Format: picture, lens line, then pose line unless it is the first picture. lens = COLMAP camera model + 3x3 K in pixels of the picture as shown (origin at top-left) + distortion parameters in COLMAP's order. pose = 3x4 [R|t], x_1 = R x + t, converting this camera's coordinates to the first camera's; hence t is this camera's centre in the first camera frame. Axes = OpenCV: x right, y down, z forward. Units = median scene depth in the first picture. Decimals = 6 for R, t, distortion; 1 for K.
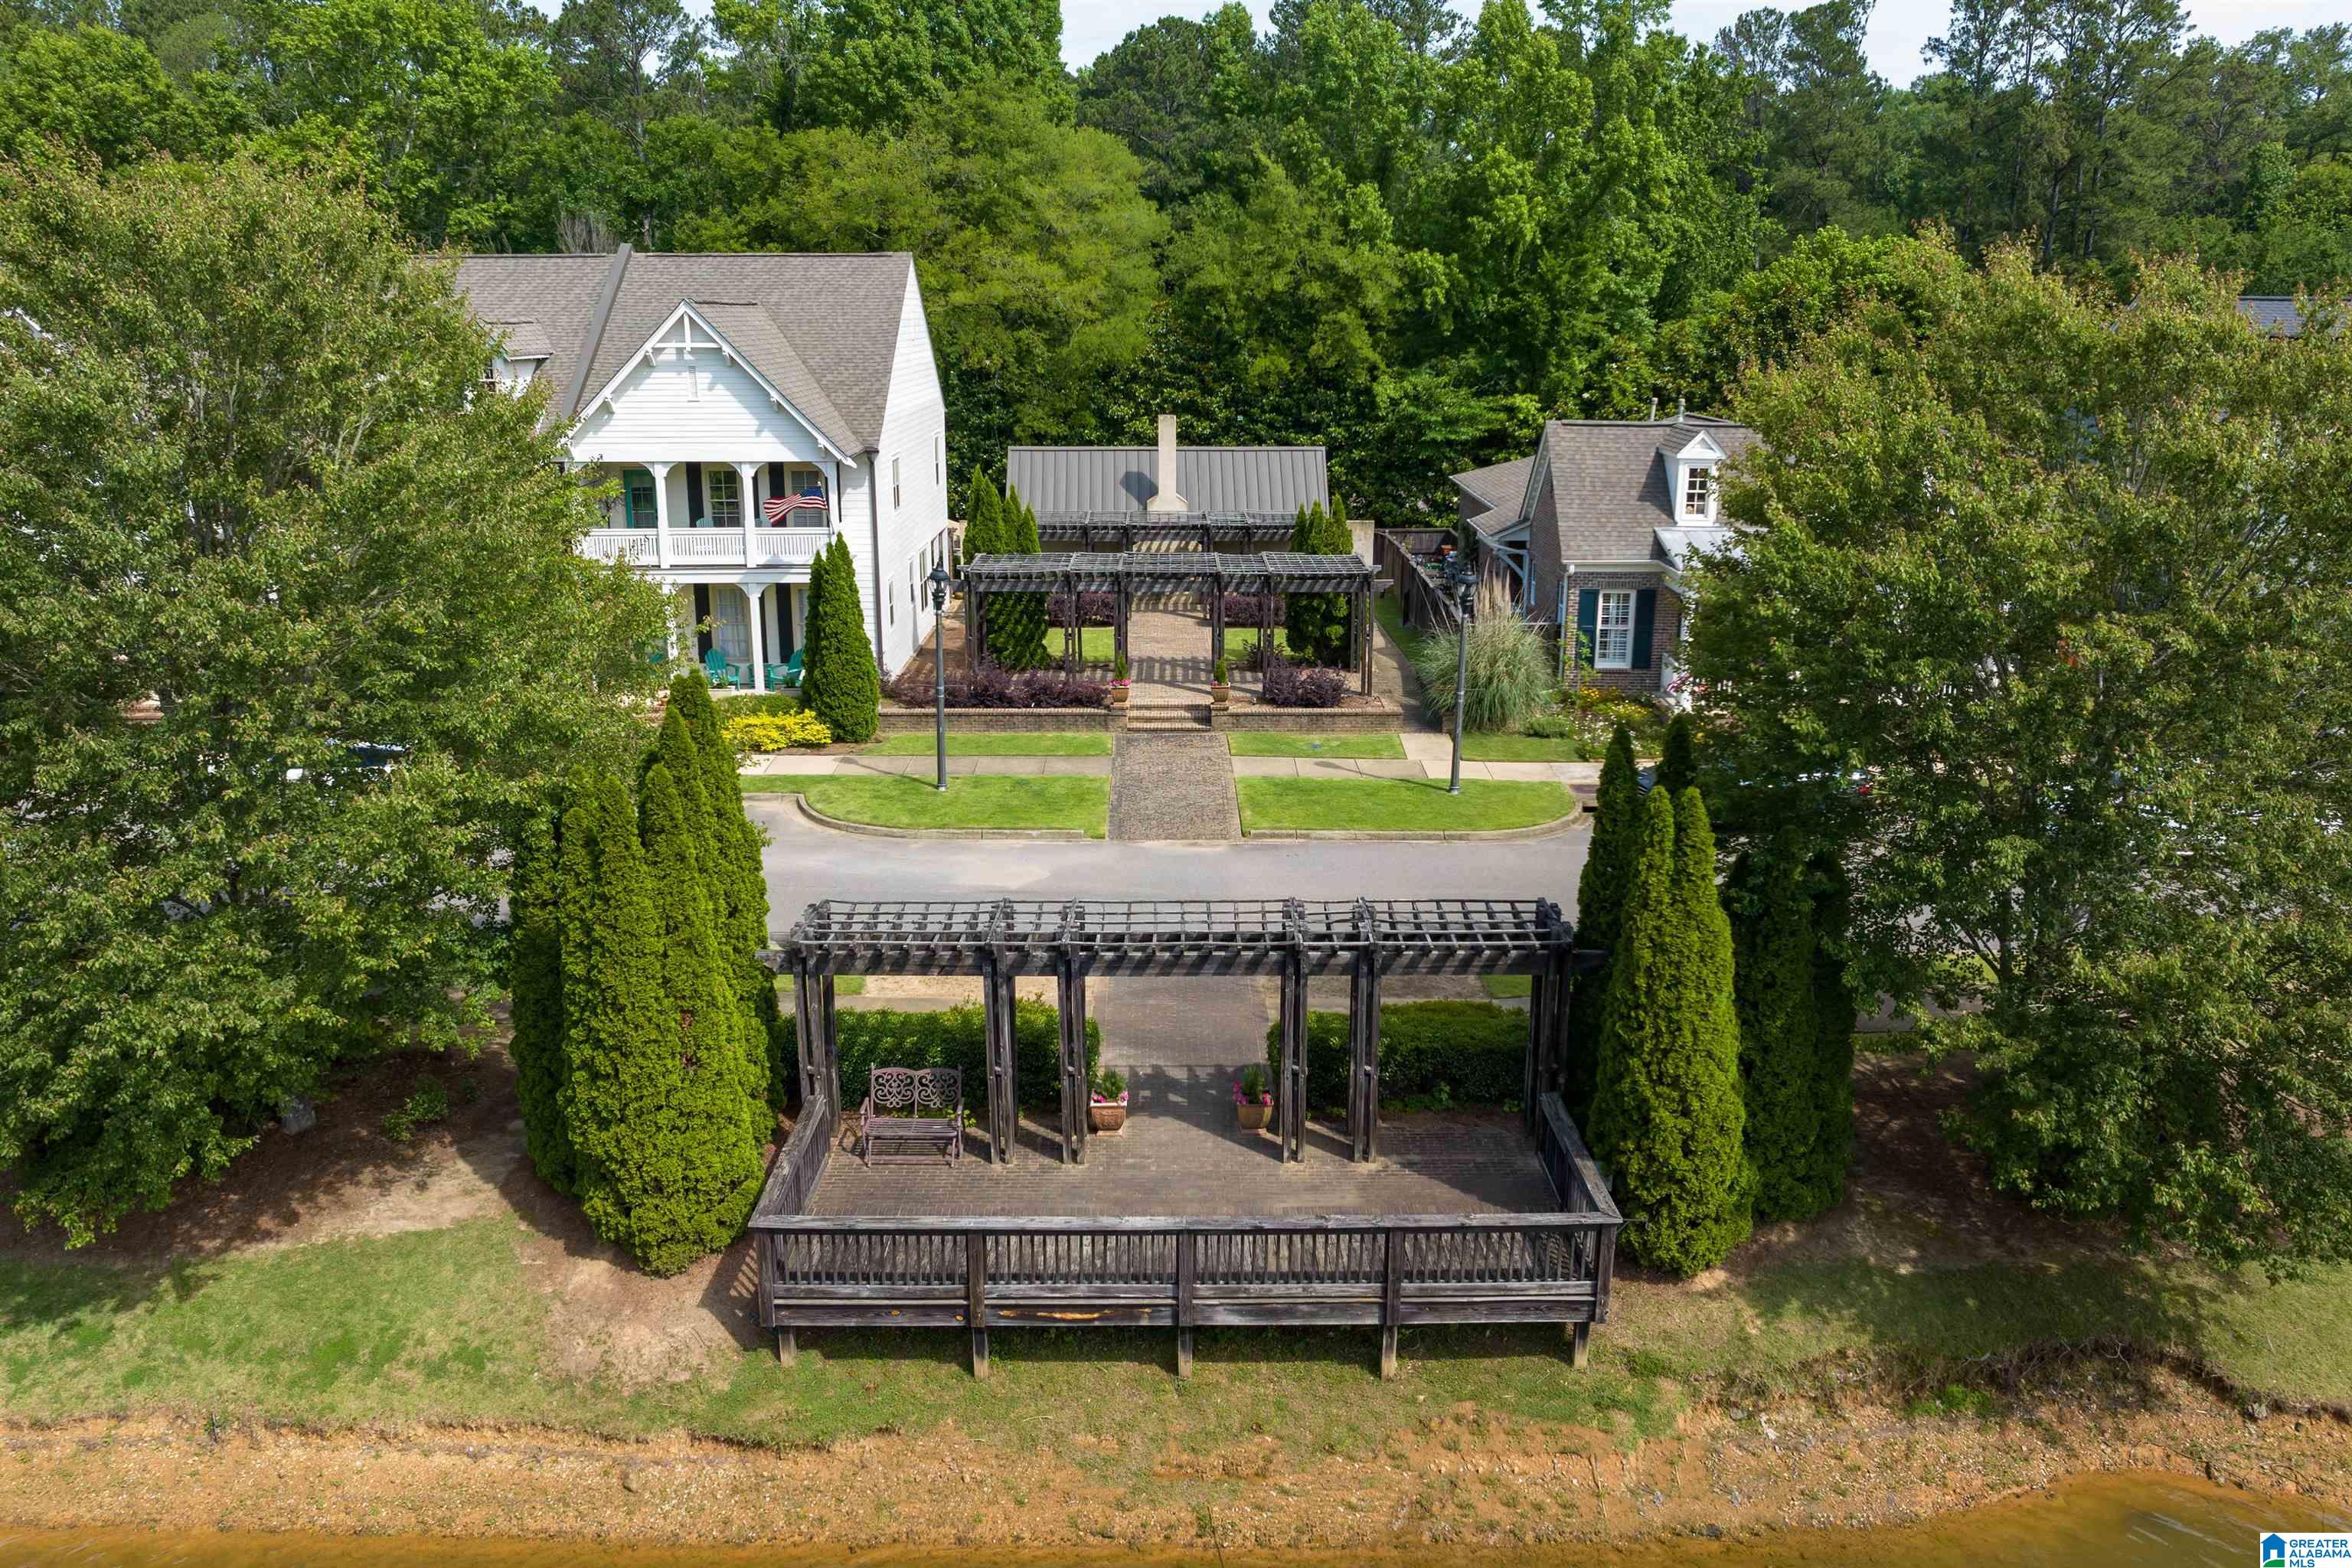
lens RADIAL K [[1704.3, 0, 1175.1], [0, 1704.3, 748.8], [0, 0, 1]] dist [-0.021308, -0.005267]
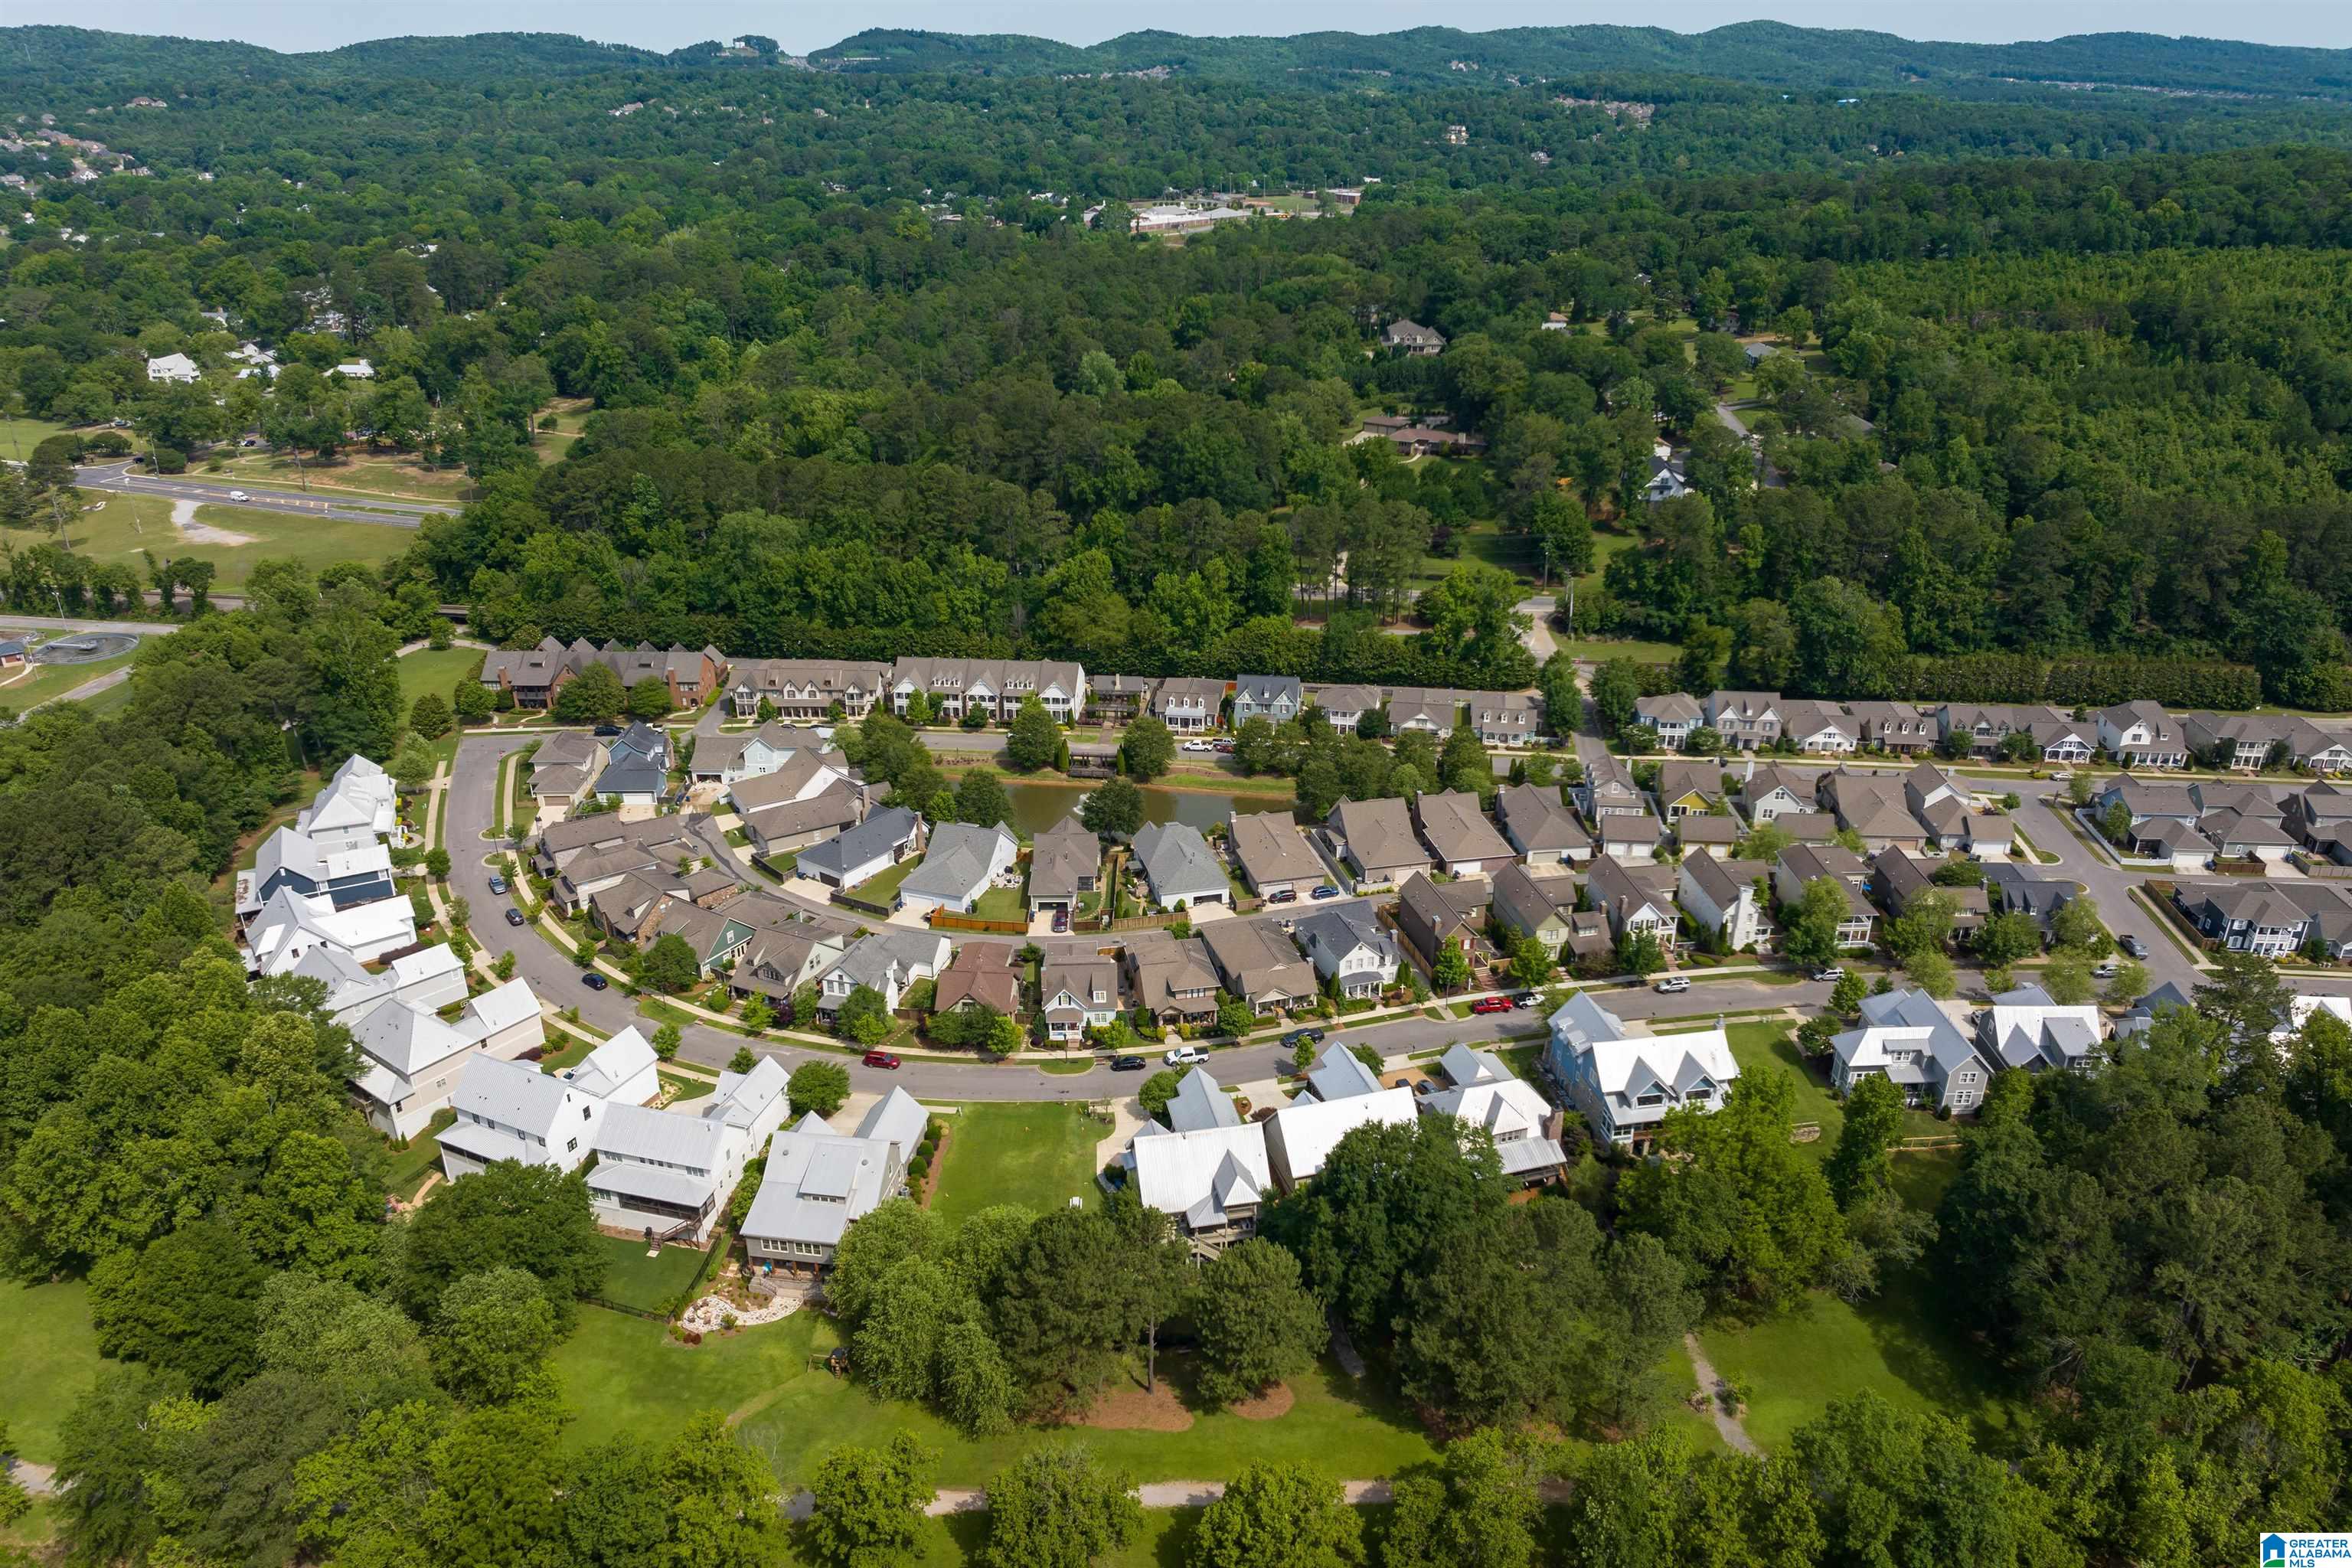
lens RADIAL K [[1750.1, 0, 1168.6], [0, 1750.1, 712.0], [0, 0, 1]] dist [-0.035271, -0.007329]
pose [[0.993556, 0.037658, -0.106902, 0.723294], [-0.025968, 0.993735, 0.108704, -0.620927], [0.110325, -0.105227, 0.988309, -4.479064]]
